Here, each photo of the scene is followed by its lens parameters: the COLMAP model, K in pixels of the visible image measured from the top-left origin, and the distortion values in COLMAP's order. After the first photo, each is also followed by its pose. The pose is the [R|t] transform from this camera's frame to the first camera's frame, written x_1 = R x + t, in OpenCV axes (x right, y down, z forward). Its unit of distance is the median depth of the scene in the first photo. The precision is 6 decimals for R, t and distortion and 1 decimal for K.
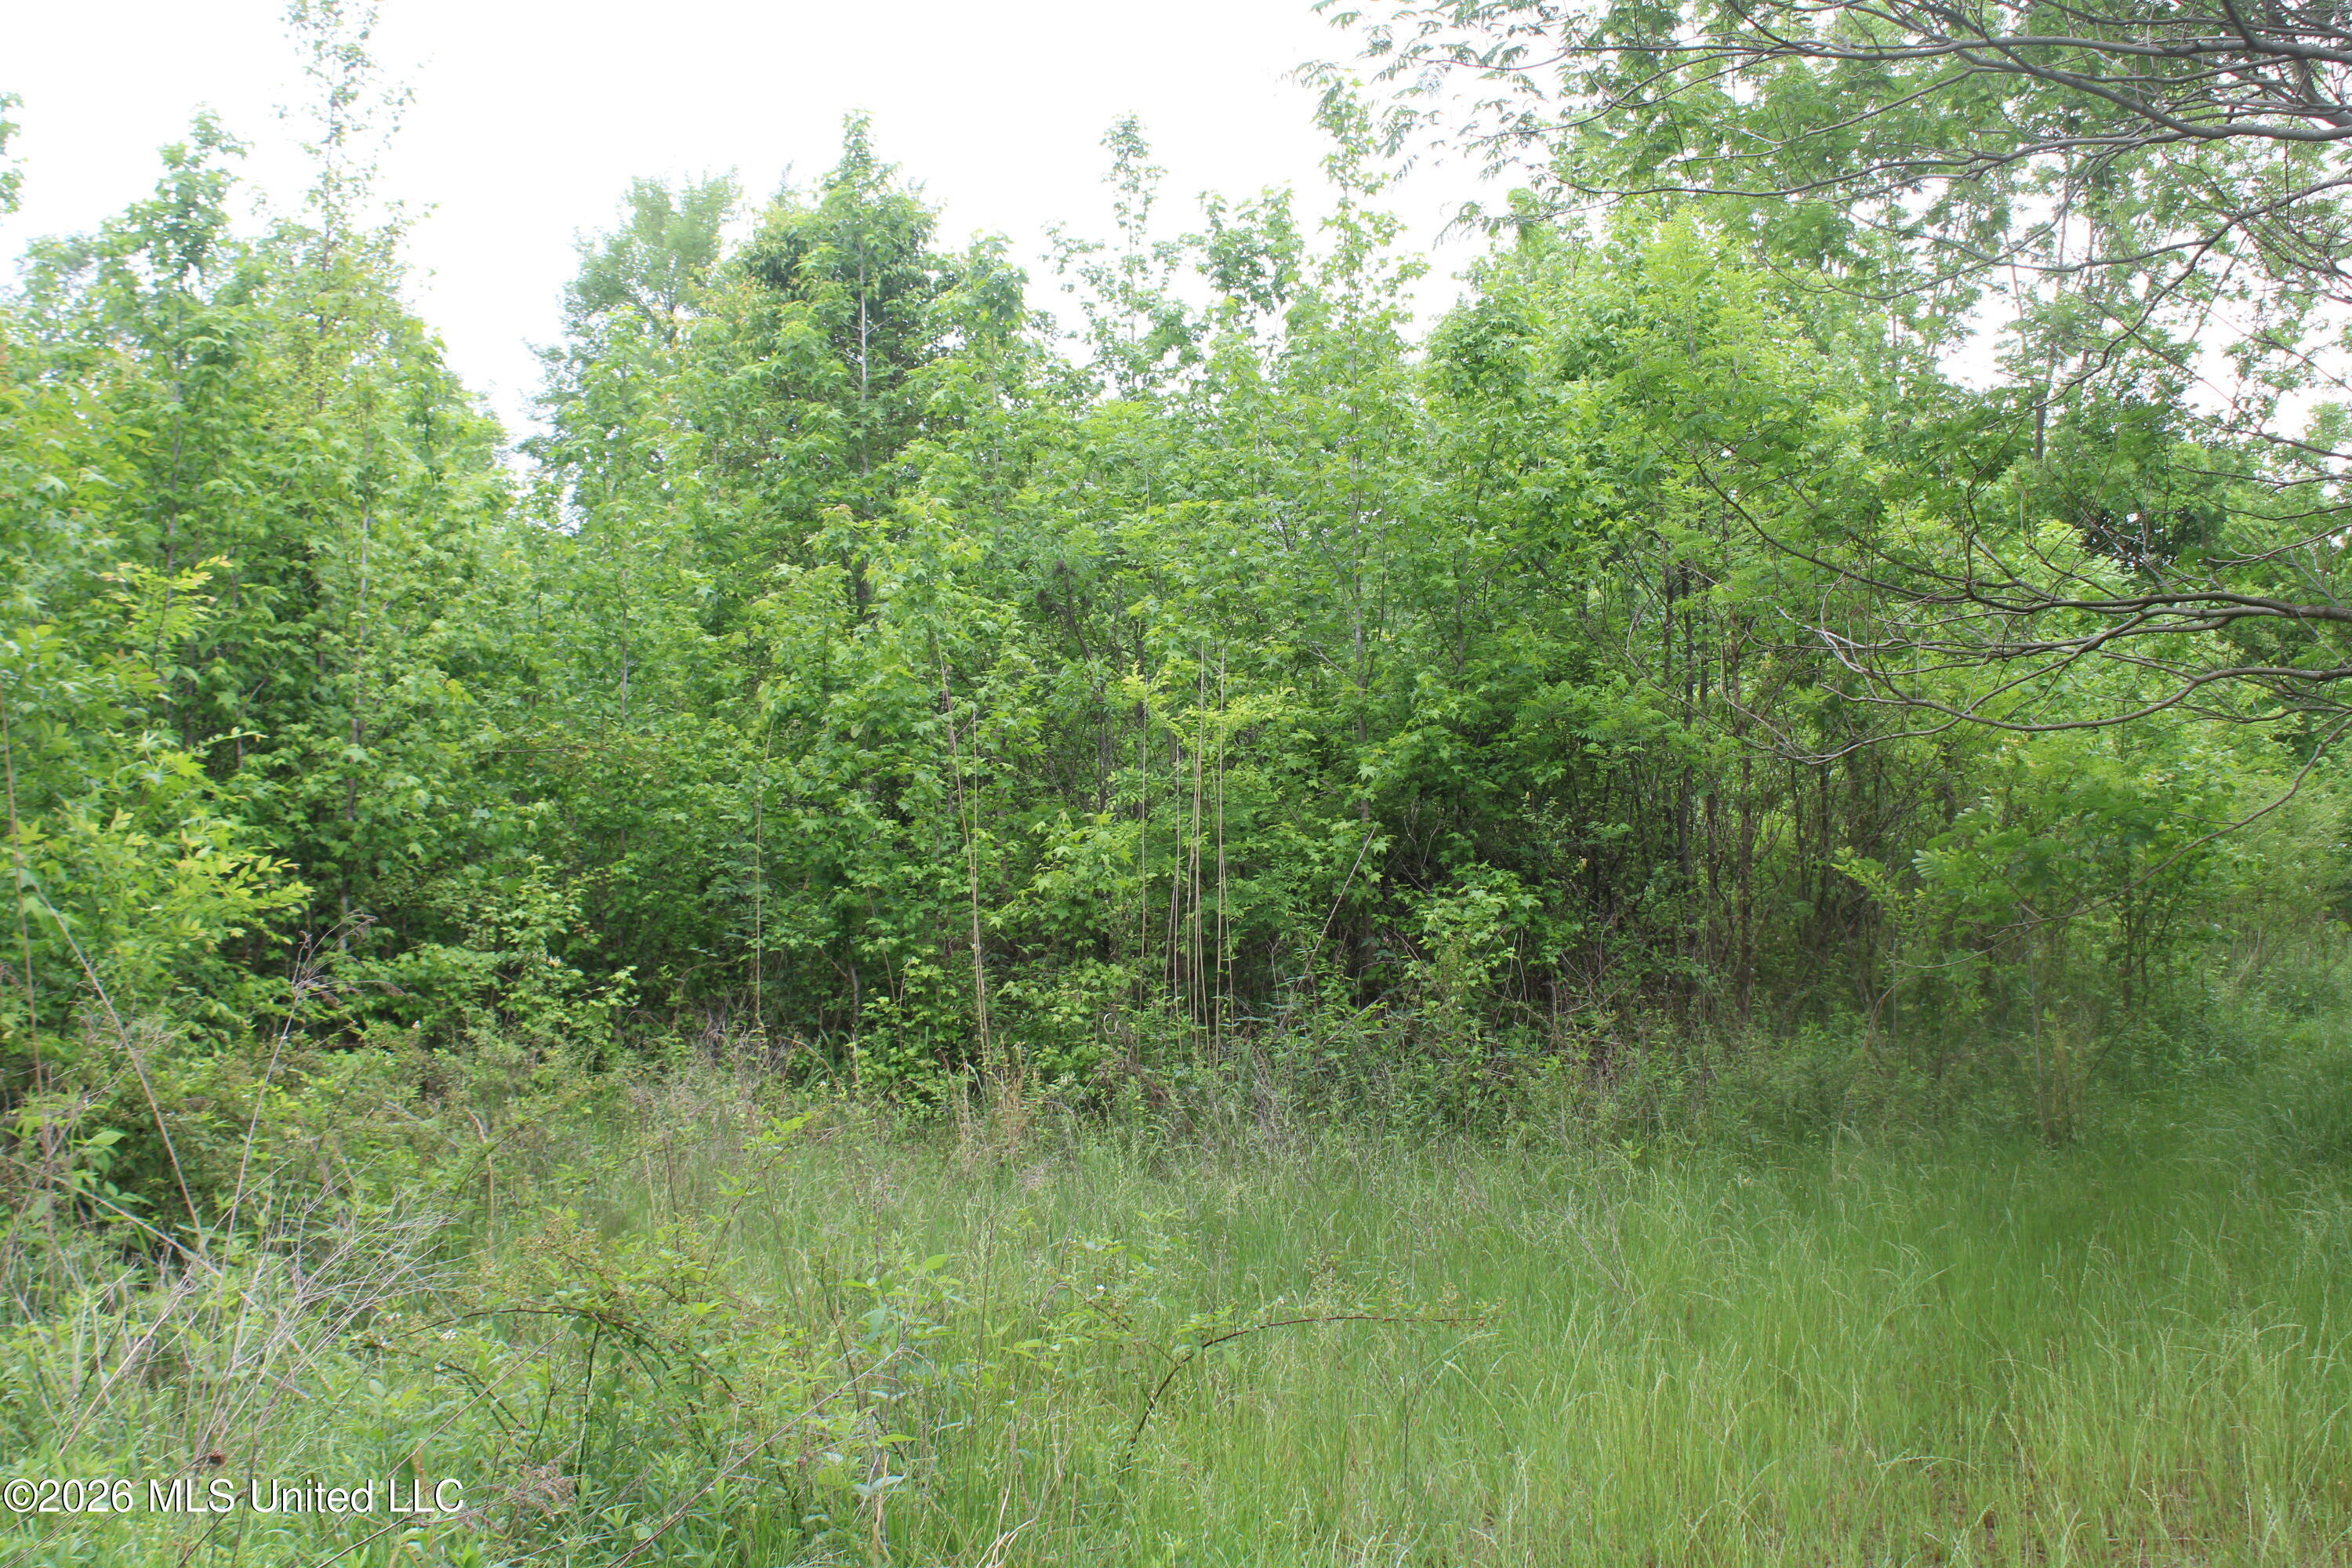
lens RADIAL K [[2675.2, 0, 1173.0], [0, 2675.2, 776.8], [0, 0, 1]] dist [-0.080627, 0.000000]
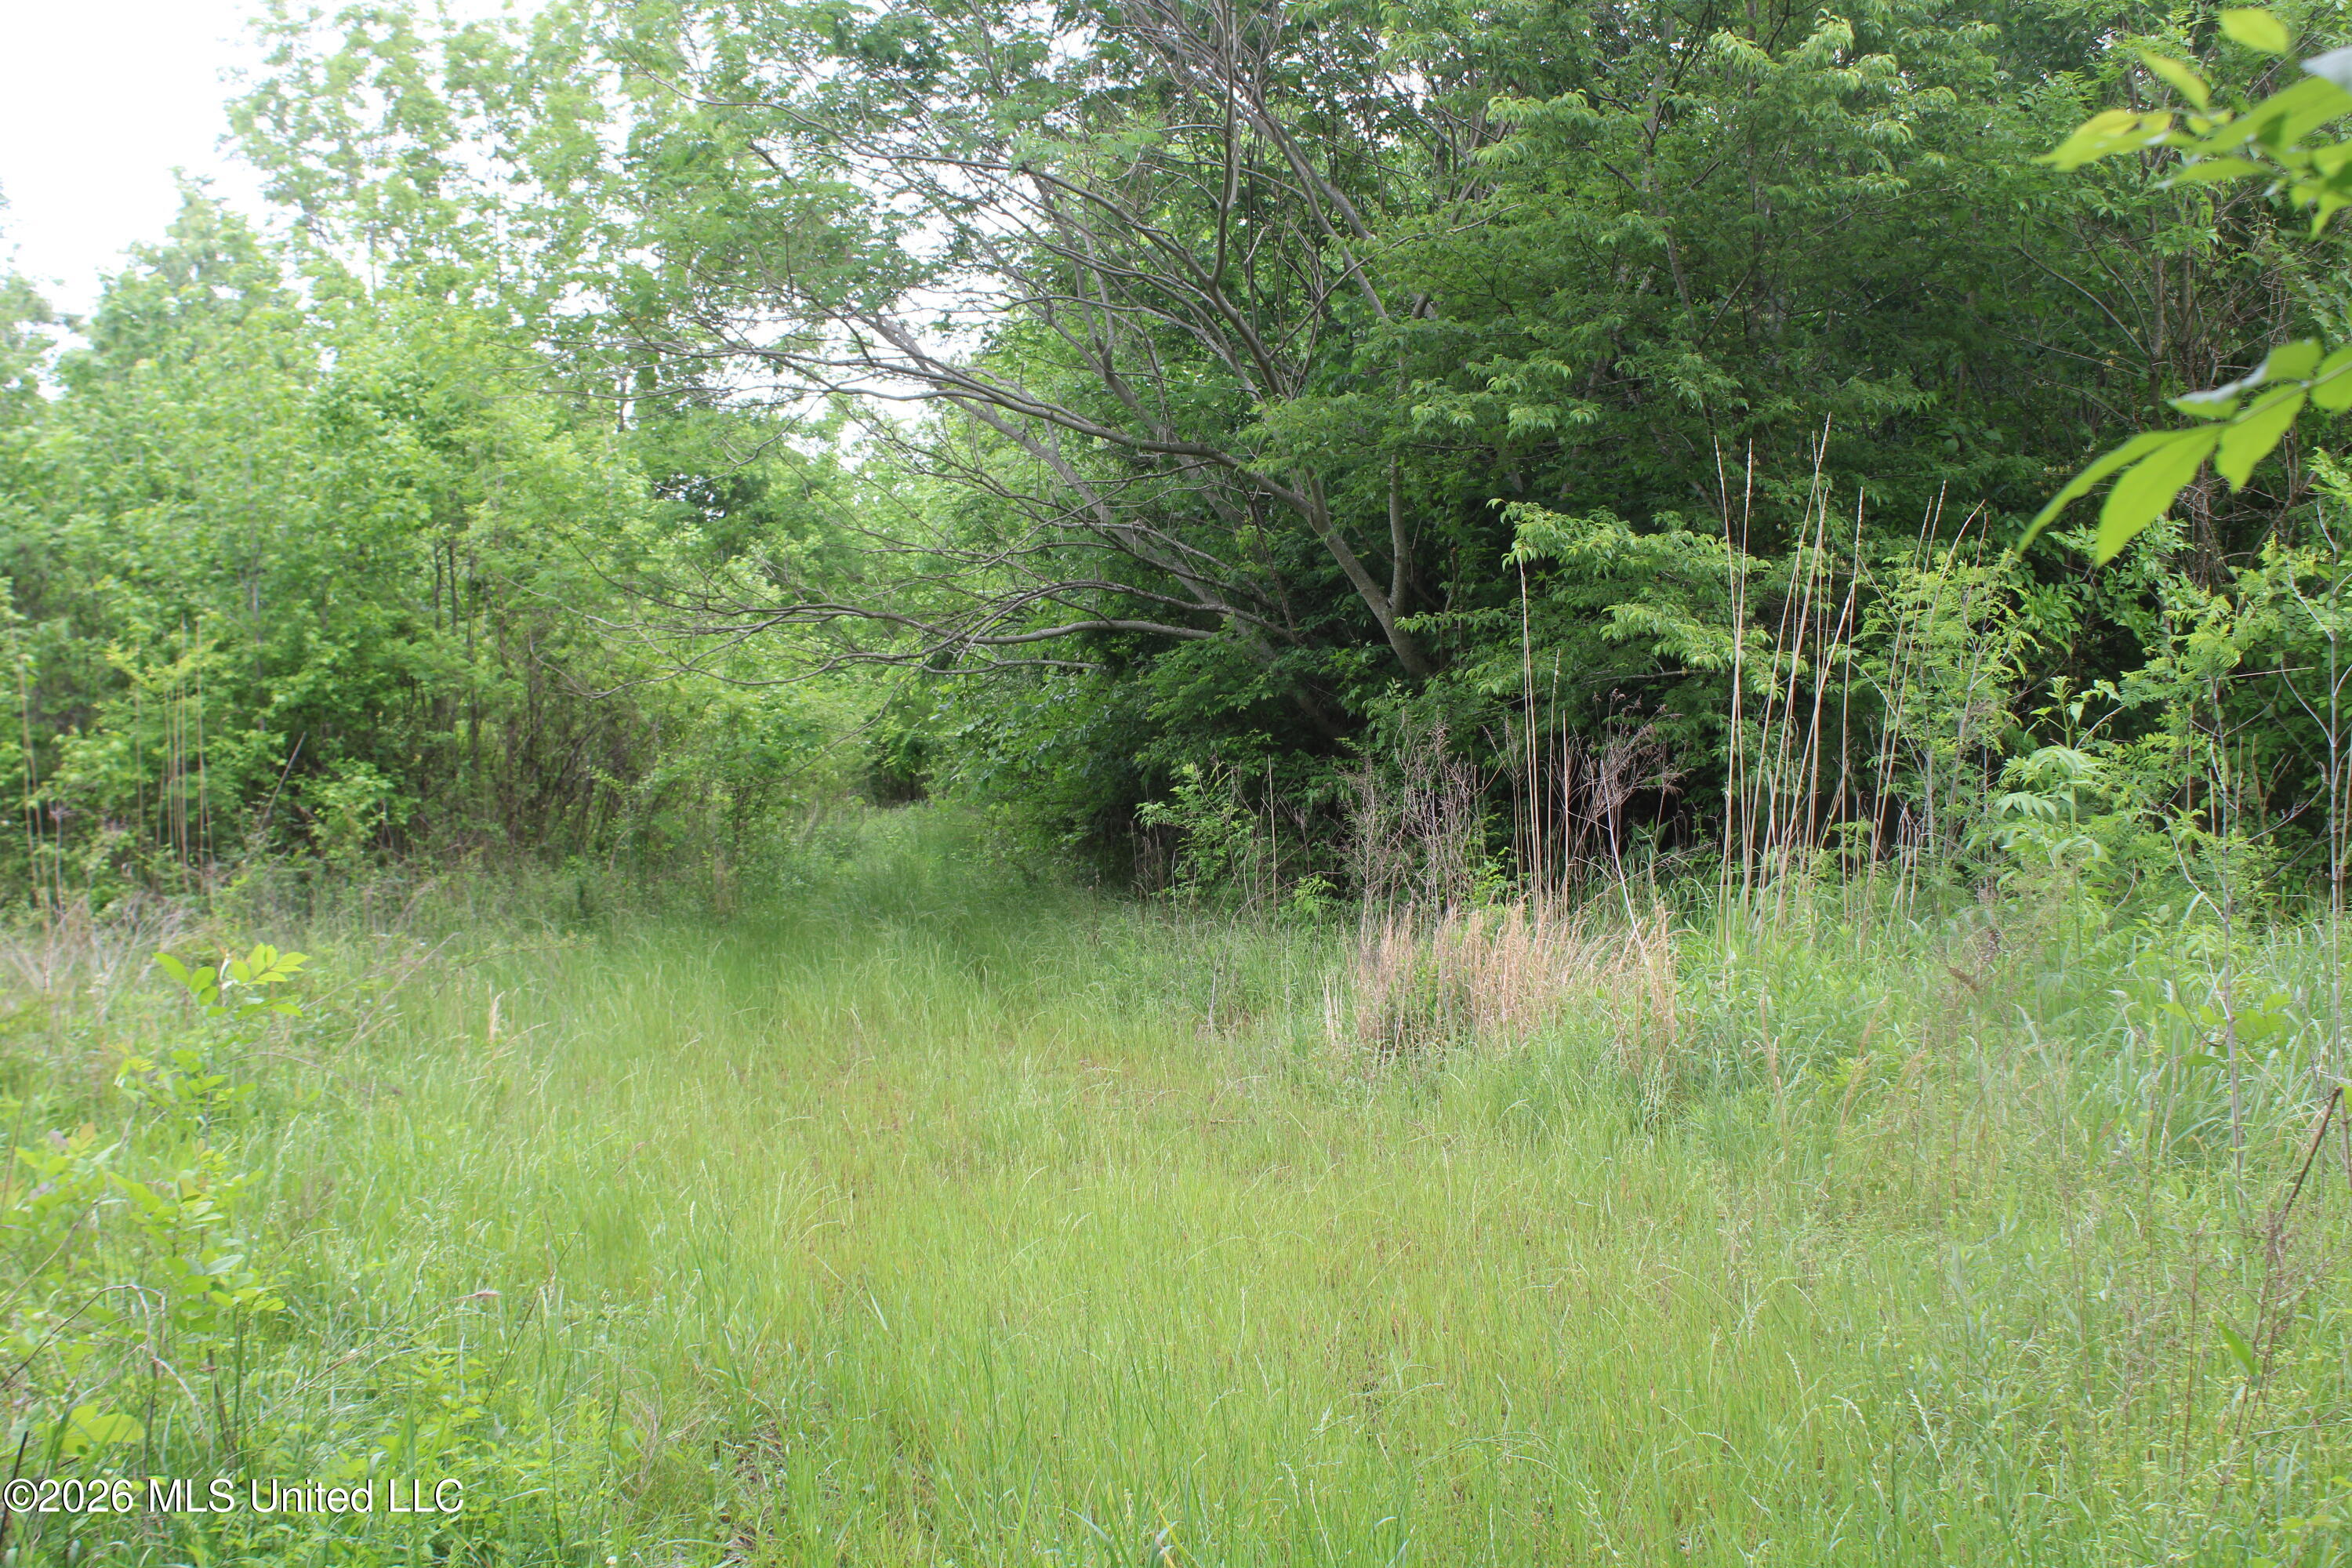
lens RADIAL K [[2675.2, 0, 1176.0], [0, 2675.2, 781.6], [0, 0, 1]] dist [-0.080627, 0.000000]
pose [[0.853736, -0.018772, 0.520368, -0.264328], [-0.002475, 0.999192, 0.040106, -0.015944], [-0.520701, -0.035528, 0.853000, -0.511451]]
